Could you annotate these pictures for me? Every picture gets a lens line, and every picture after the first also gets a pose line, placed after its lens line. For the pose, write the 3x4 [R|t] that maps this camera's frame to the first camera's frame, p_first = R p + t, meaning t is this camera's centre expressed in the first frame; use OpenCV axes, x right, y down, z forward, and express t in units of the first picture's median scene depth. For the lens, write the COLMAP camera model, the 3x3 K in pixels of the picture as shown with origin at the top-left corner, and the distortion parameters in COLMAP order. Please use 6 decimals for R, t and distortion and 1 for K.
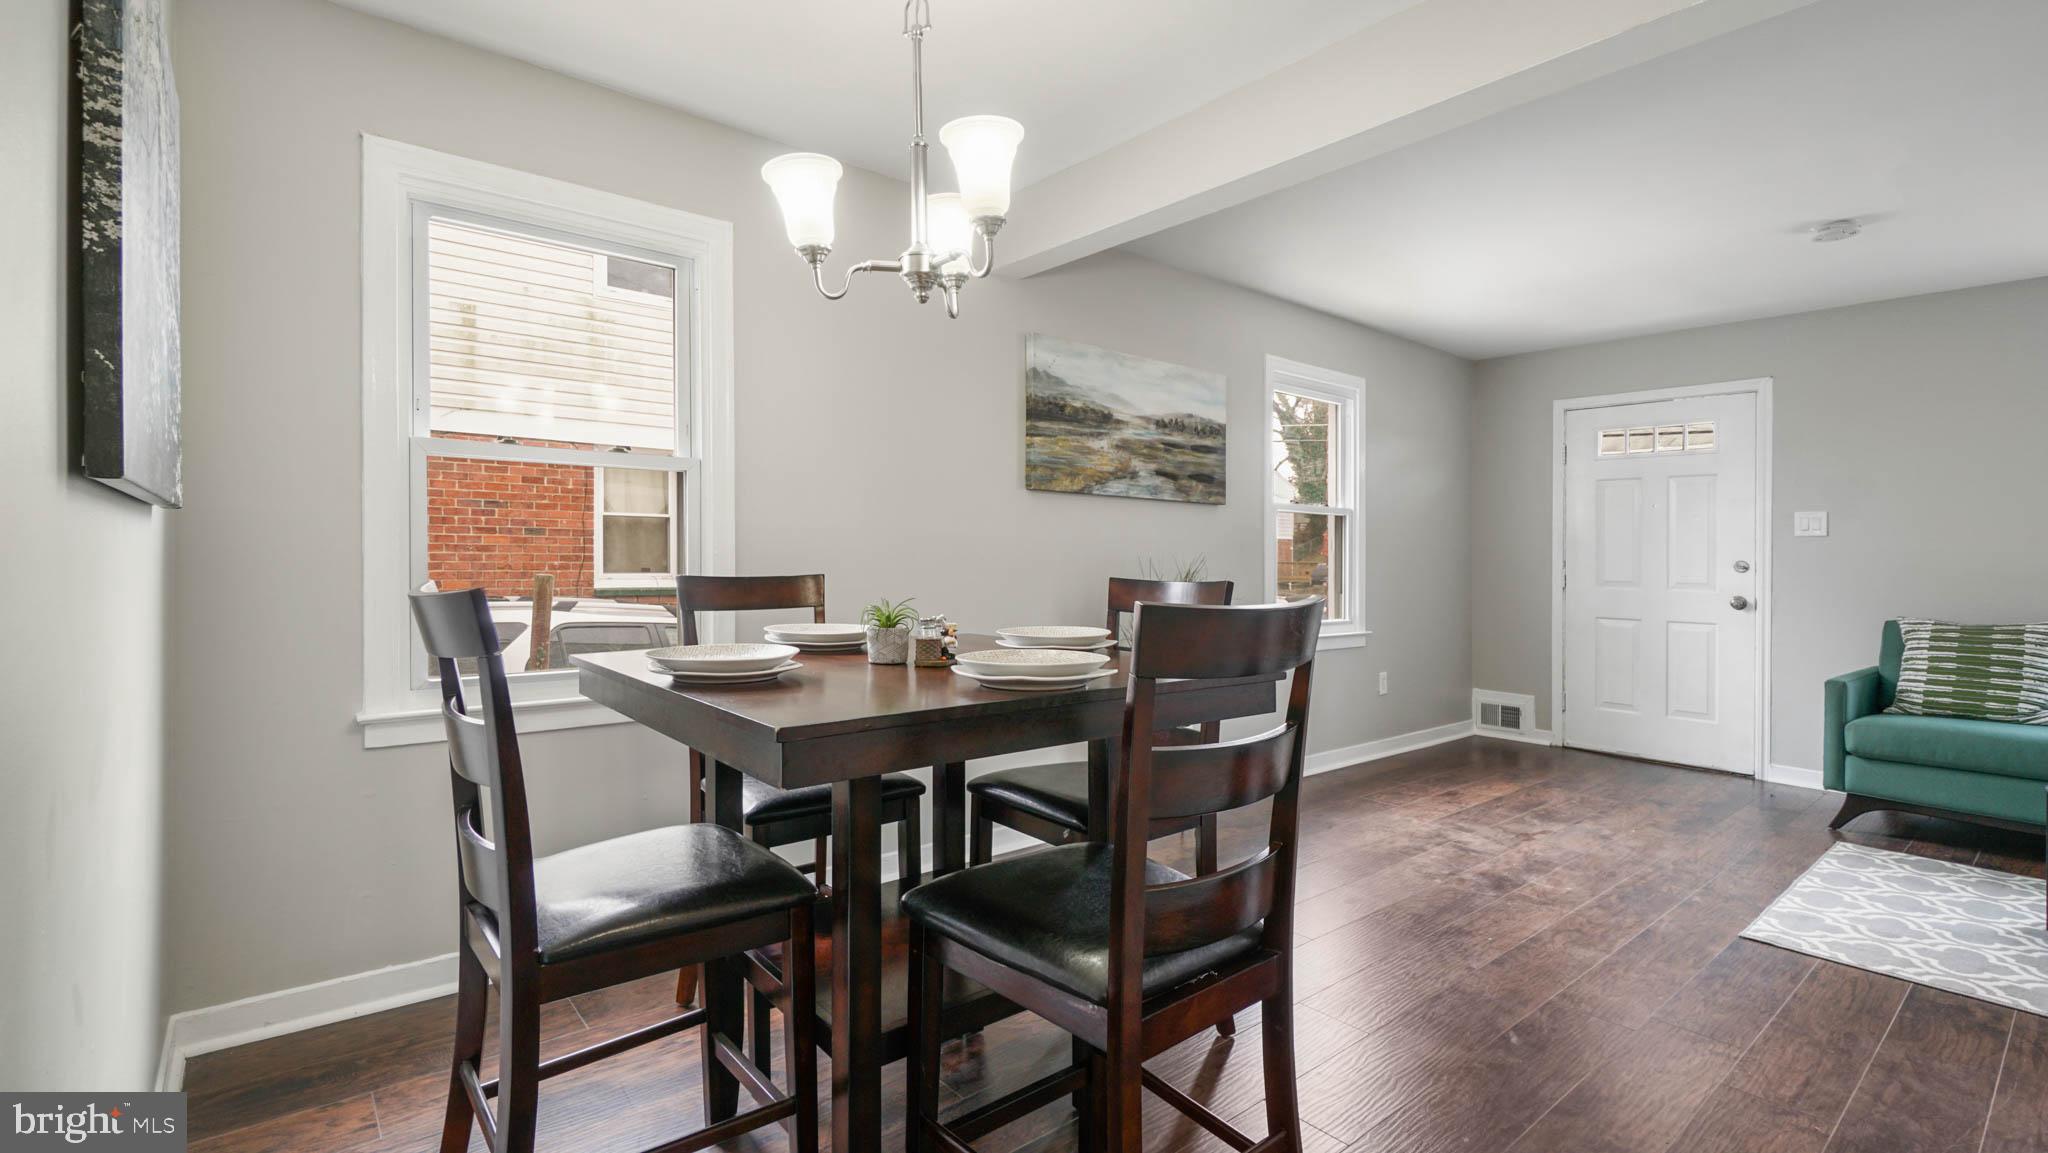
lens RADIAL K [[924.4, 0, 979.0], [0, 924.4, 555.6], [0, 0, 1]] dist [-0.003987, -0.002044]
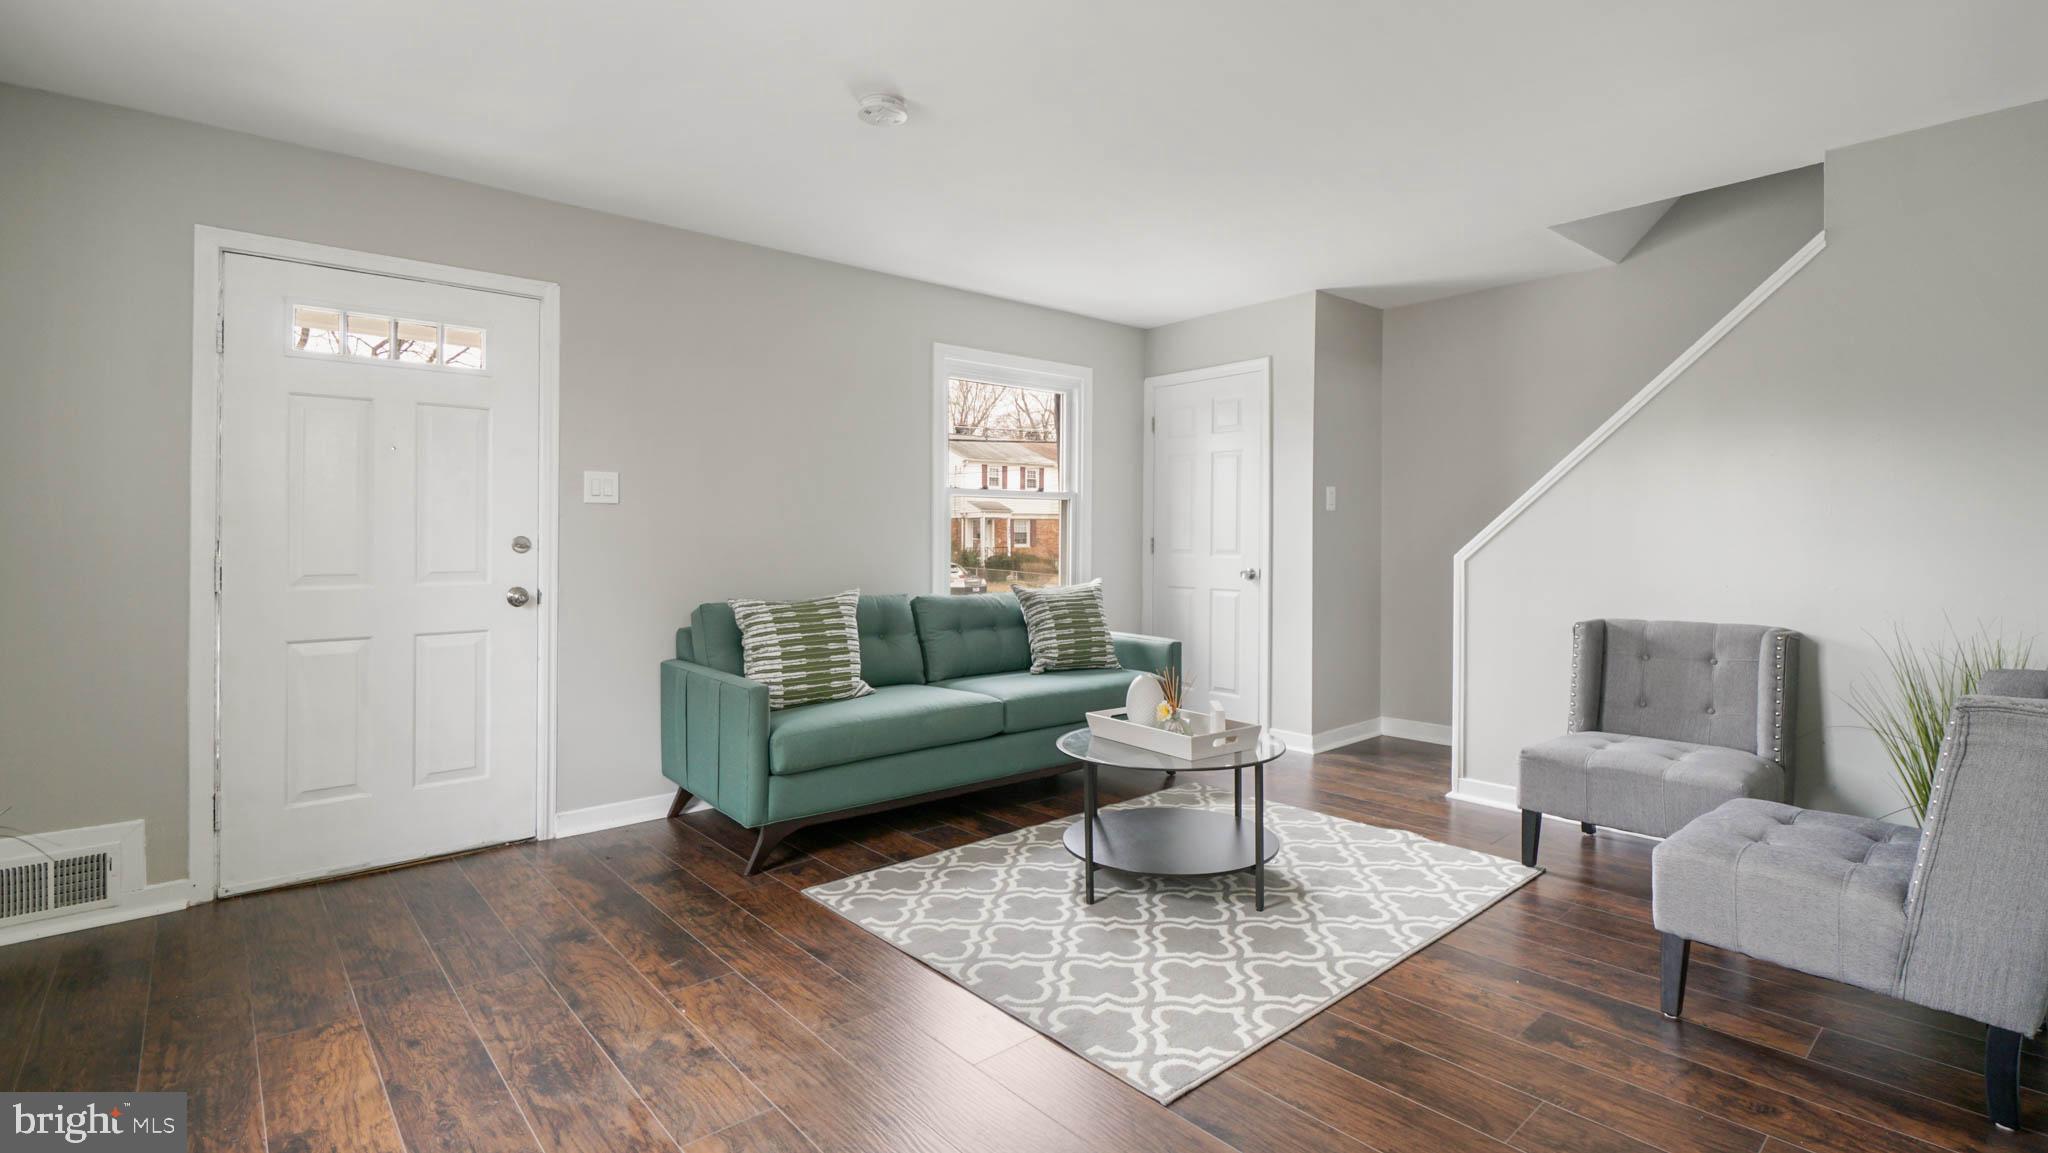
lens RADIAL K [[924.4, 0, 1053.5], [0, 924.4, 527.3], [0, 0, 1]] dist [-0.003987, -0.002044]
pose [[-0.068508, -0.002317, 0.997648, 0.124823], [0.003295, 0.999991, 0.002548, -0.001907], [-0.997645, 0.003462, -0.068500, 0.804841]]
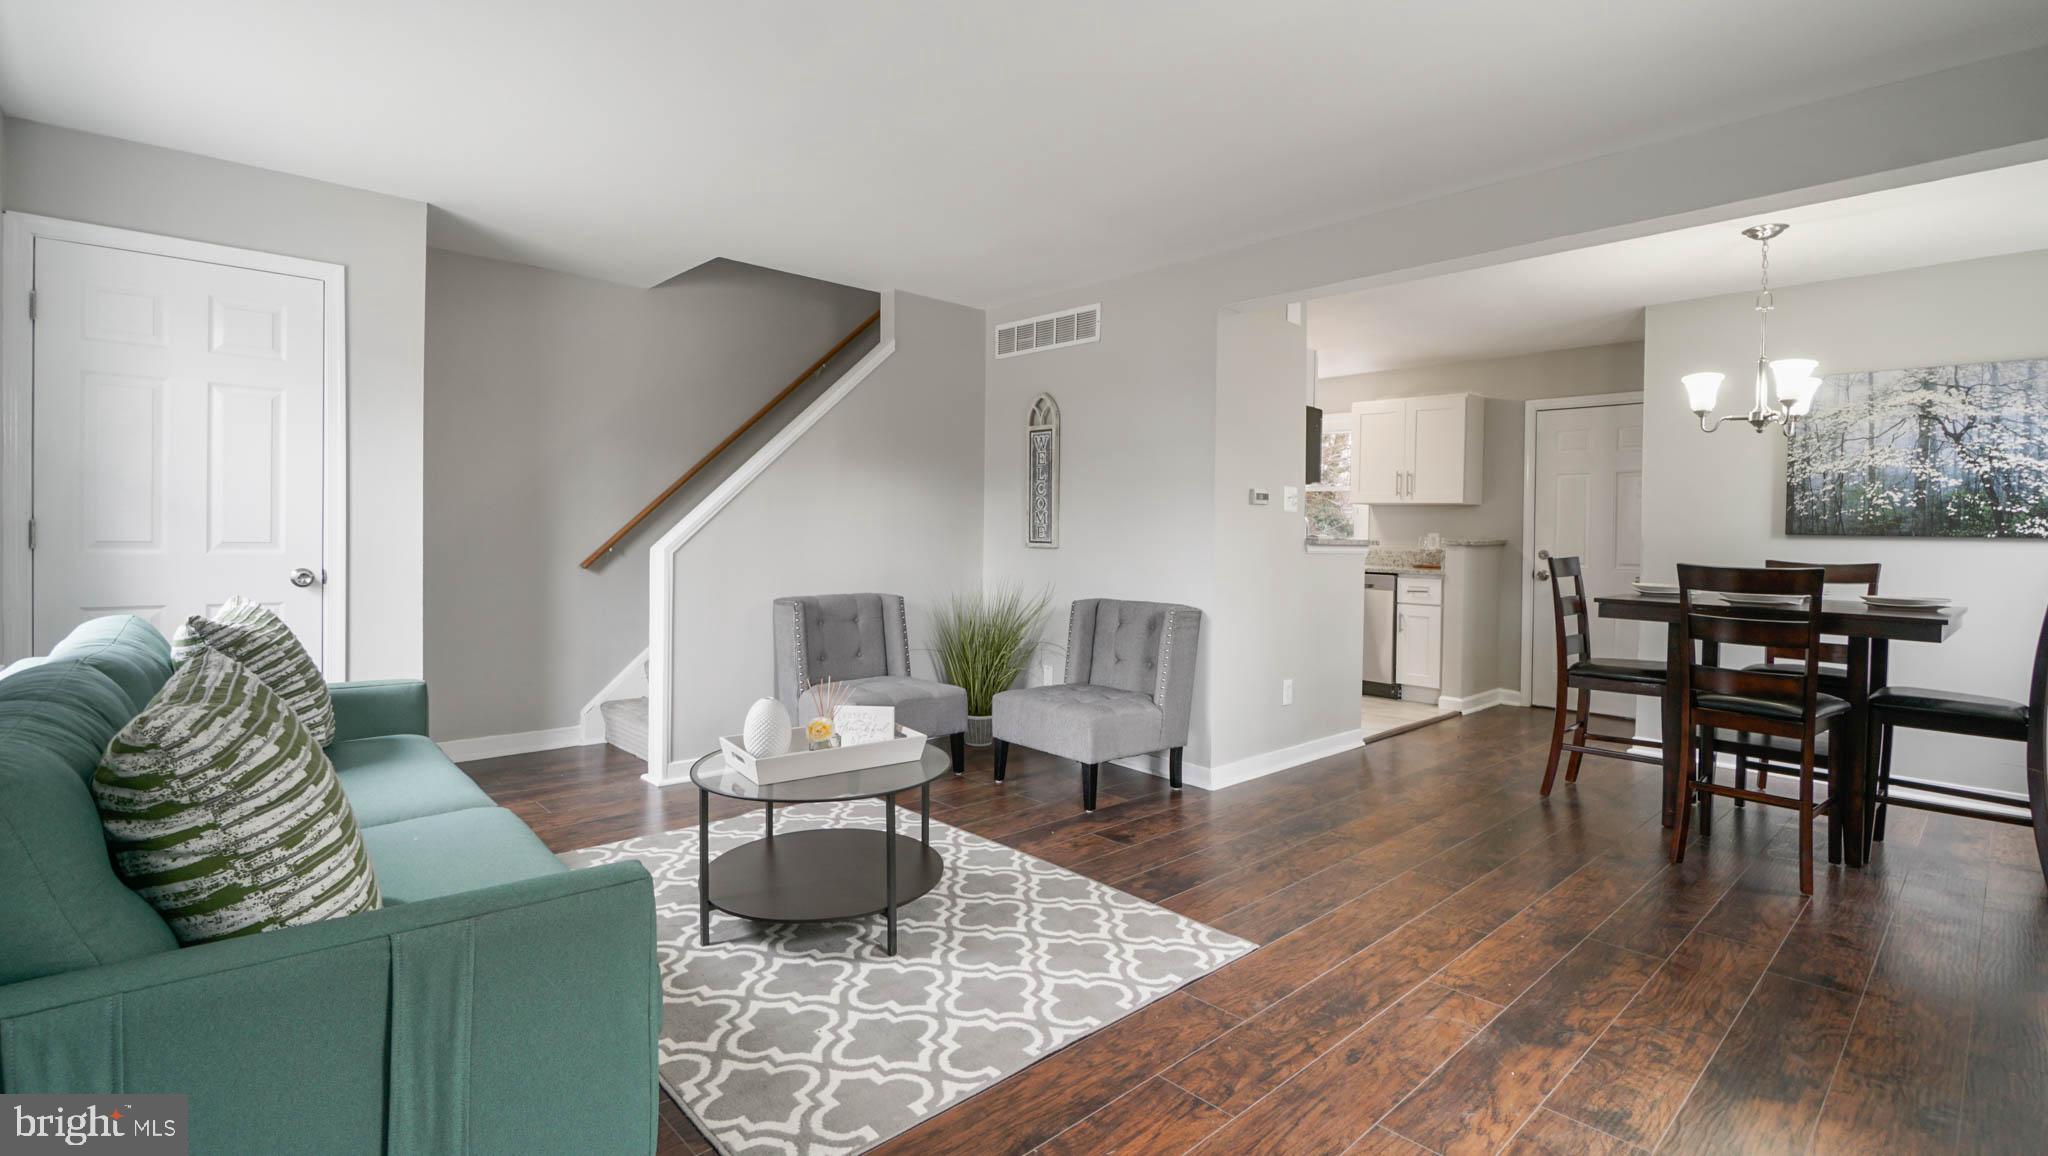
lens RADIAL K [[918.9, 0, 987.7], [0, 918.9, 517.3], [0, 0, 1]] dist [-0.001345, -0.000386]
pose [[-0.997977, -0.030763, -0.055637, 0.830601], [-0.029656, 0.999348, -0.020616, 0.010208], [0.056235, -0.018925, -0.998238, 1.363421]]
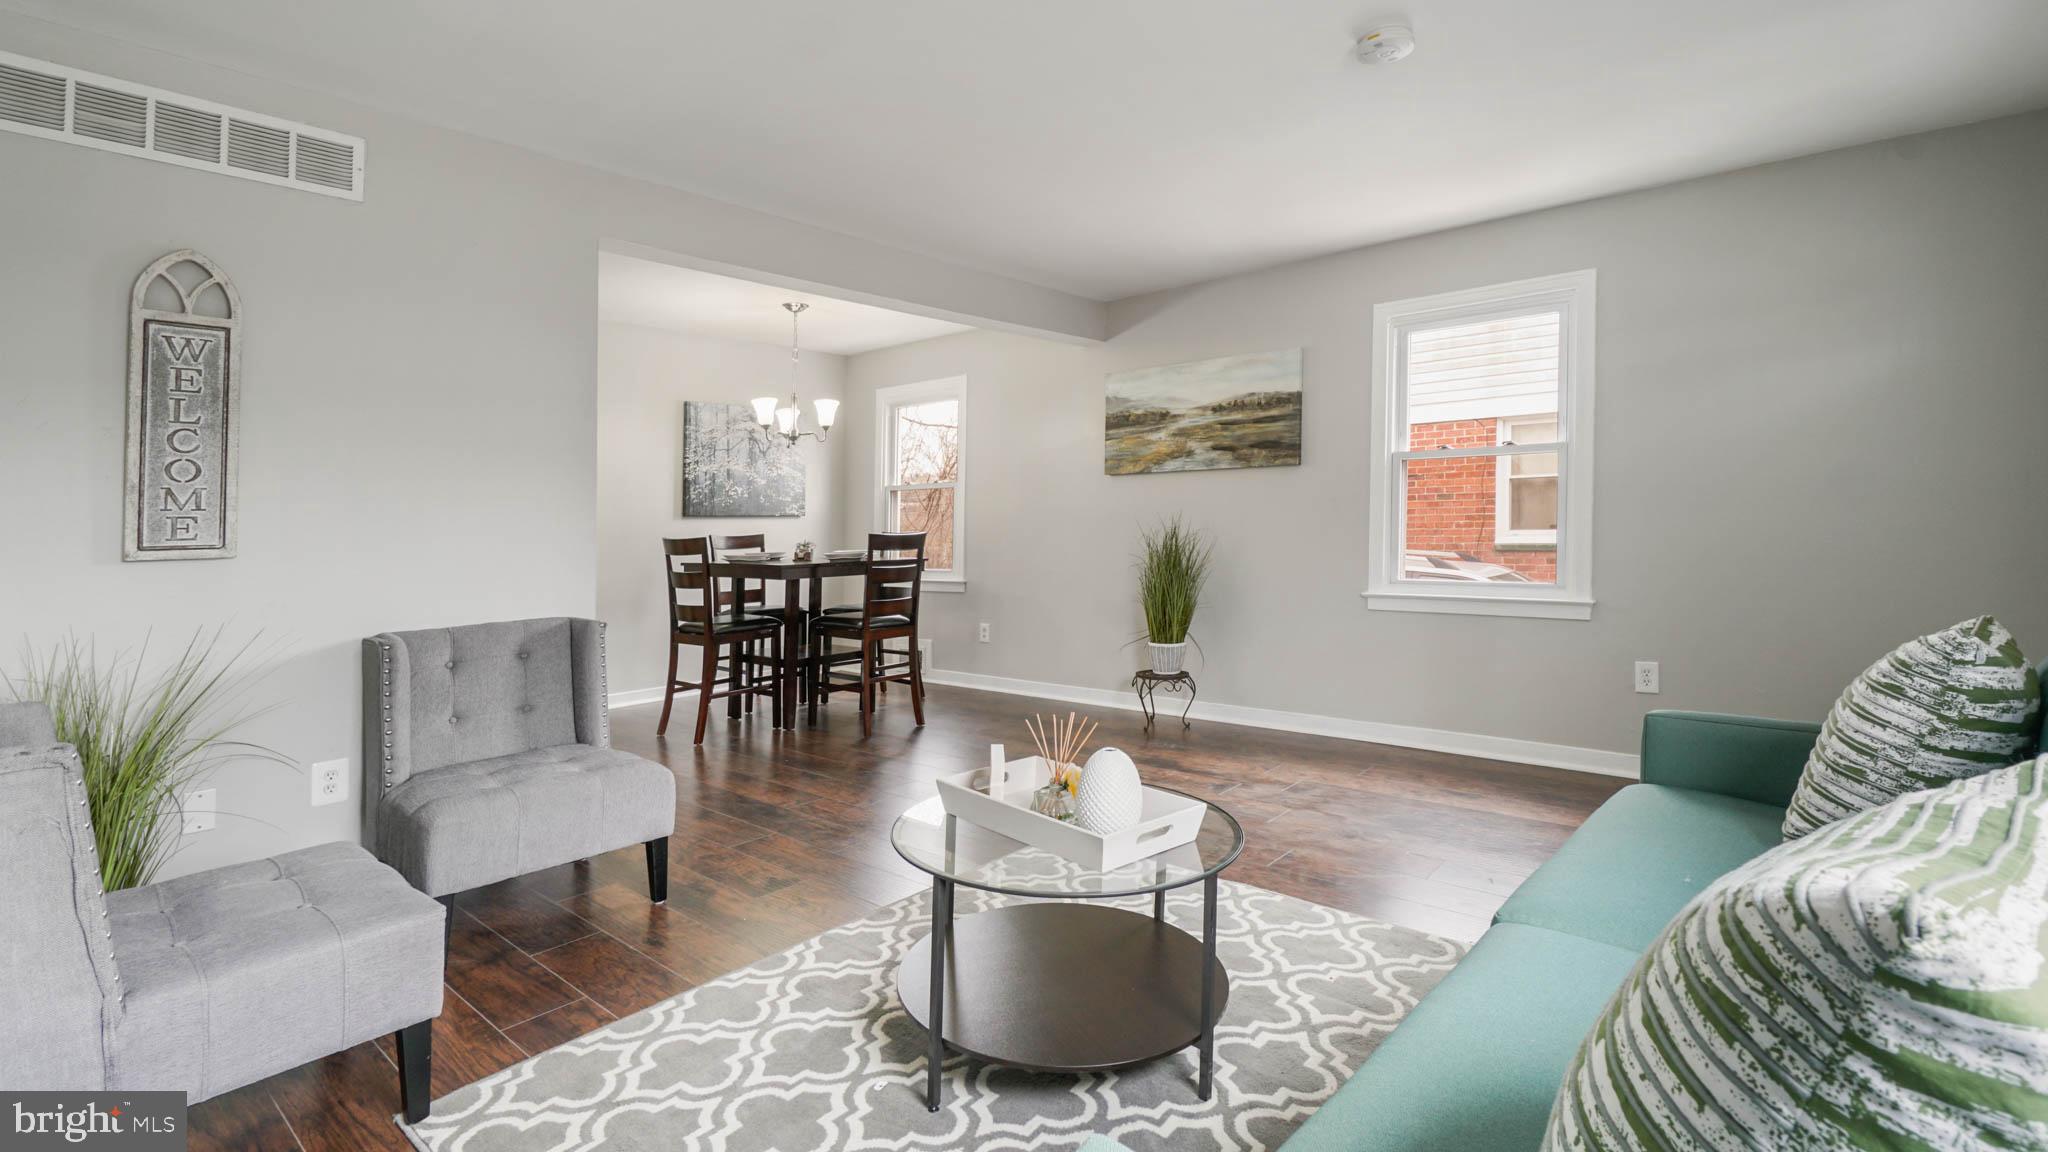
lens RADIAL K [[924.4, 0, 1062.0], [0, 924.4, 456.3], [0, 0, 1]] dist [-0.003987, -0.002044]
pose [[0.213487, -0.085484, -0.973199, 1.432887], [0.024568, 0.996319, -0.082125, 0.021128], [0.976637, -0.006377, 0.214801, 0.547464]]
